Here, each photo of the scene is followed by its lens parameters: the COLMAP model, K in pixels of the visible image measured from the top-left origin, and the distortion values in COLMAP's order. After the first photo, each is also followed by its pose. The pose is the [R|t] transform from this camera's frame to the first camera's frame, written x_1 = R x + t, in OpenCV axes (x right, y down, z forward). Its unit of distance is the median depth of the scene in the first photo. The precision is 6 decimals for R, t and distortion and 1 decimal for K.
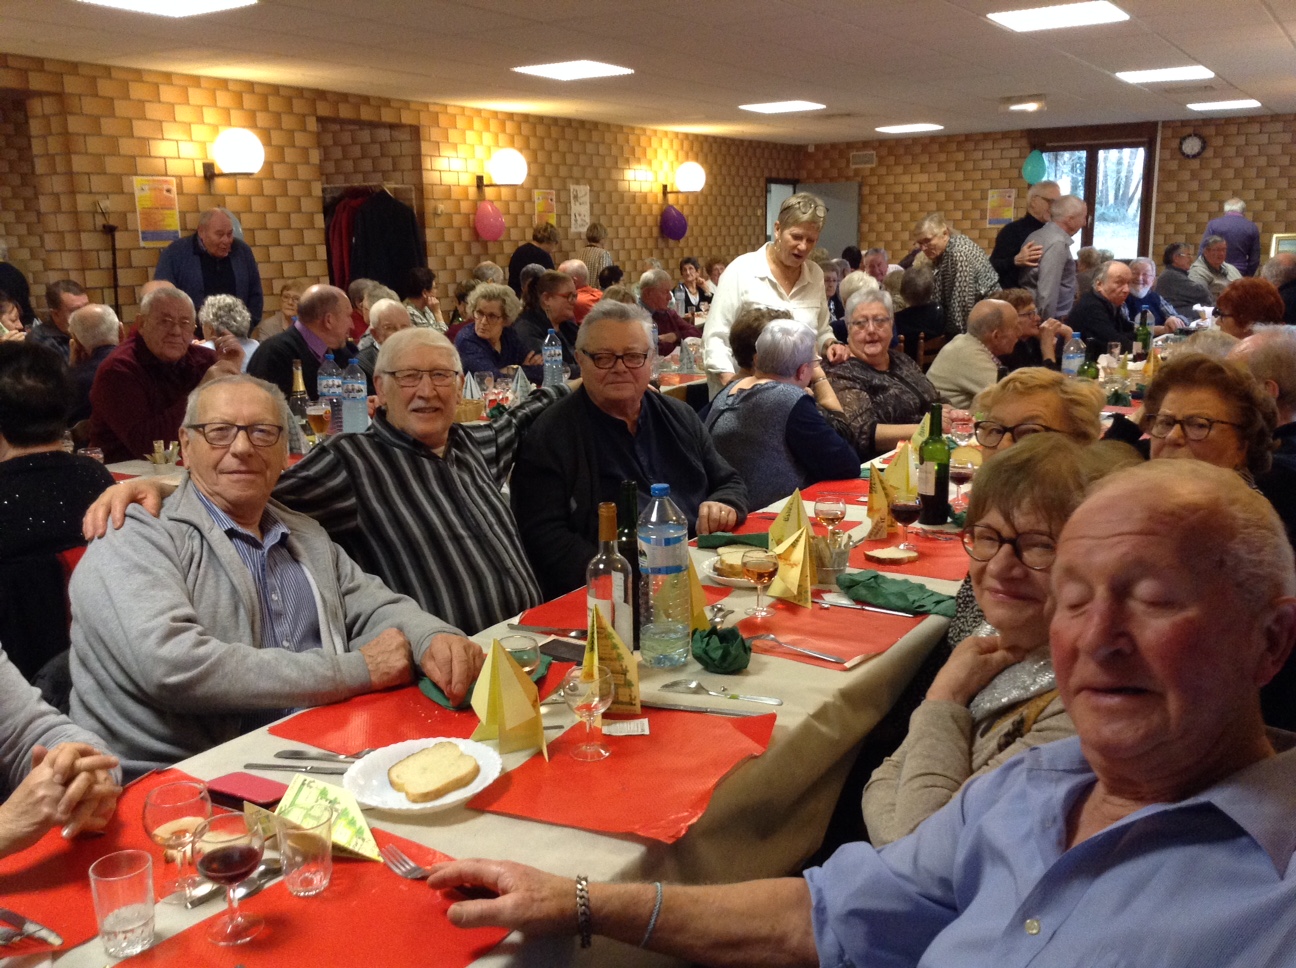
lens RADIAL K [[1210.2, 0, 647.1], [0, 1210.2, 483.4], [0, 0, 1]] dist [0.102168, 0.000000]
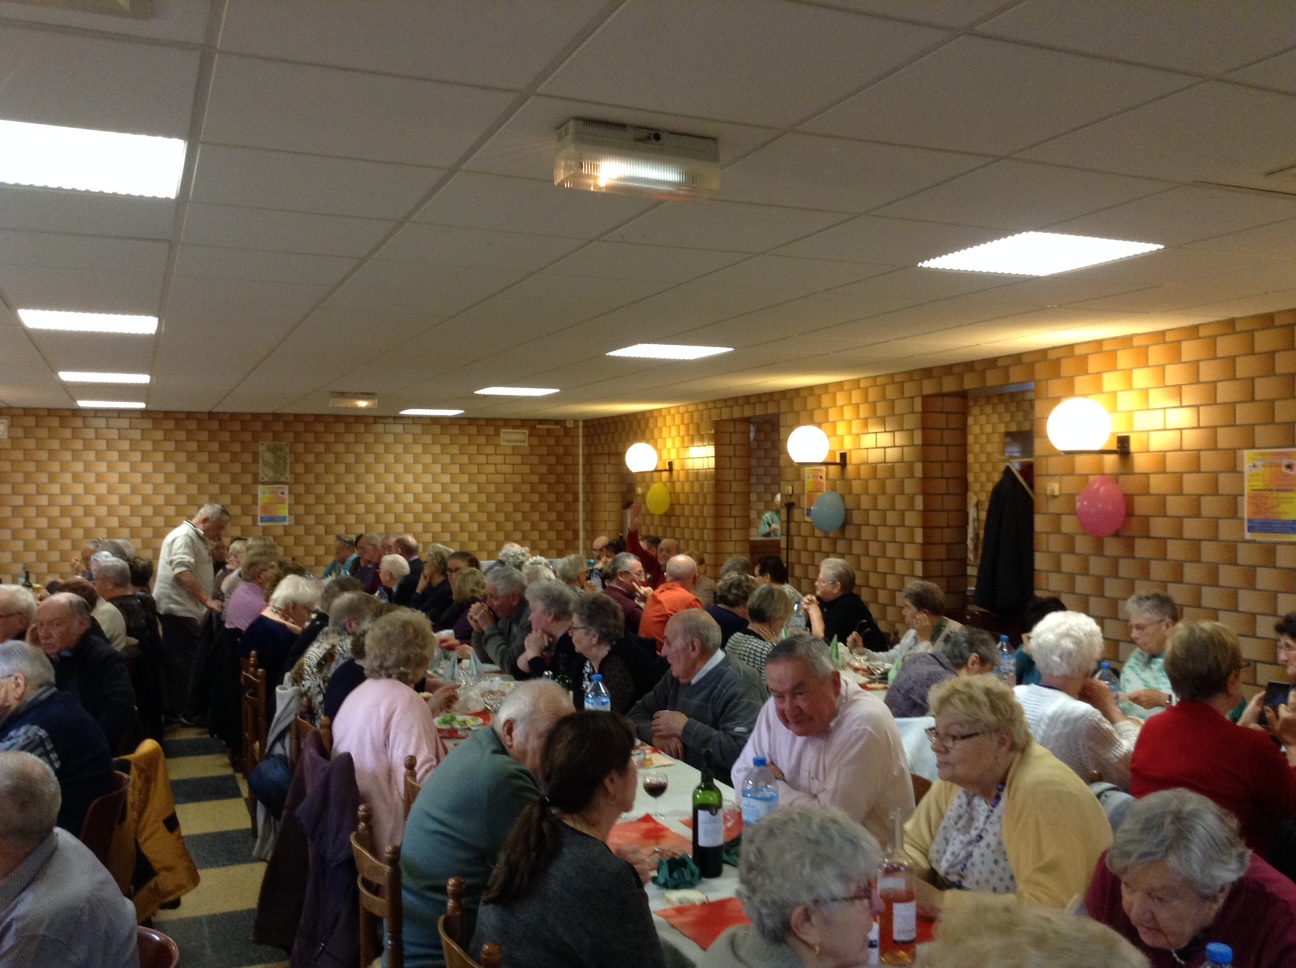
lens RADIAL K [[1210.2, 0, 648.8], [0, 1210.2, 487.6], [0, 0, 1]] dist [0.102168, 0.000000]
pose [[-0.571948, 0.006021, -0.820268, 0.538059], [-0.170210, 0.977338, 0.125856, -0.270100], [0.802436, 0.211601, -0.557961, 1.188280]]
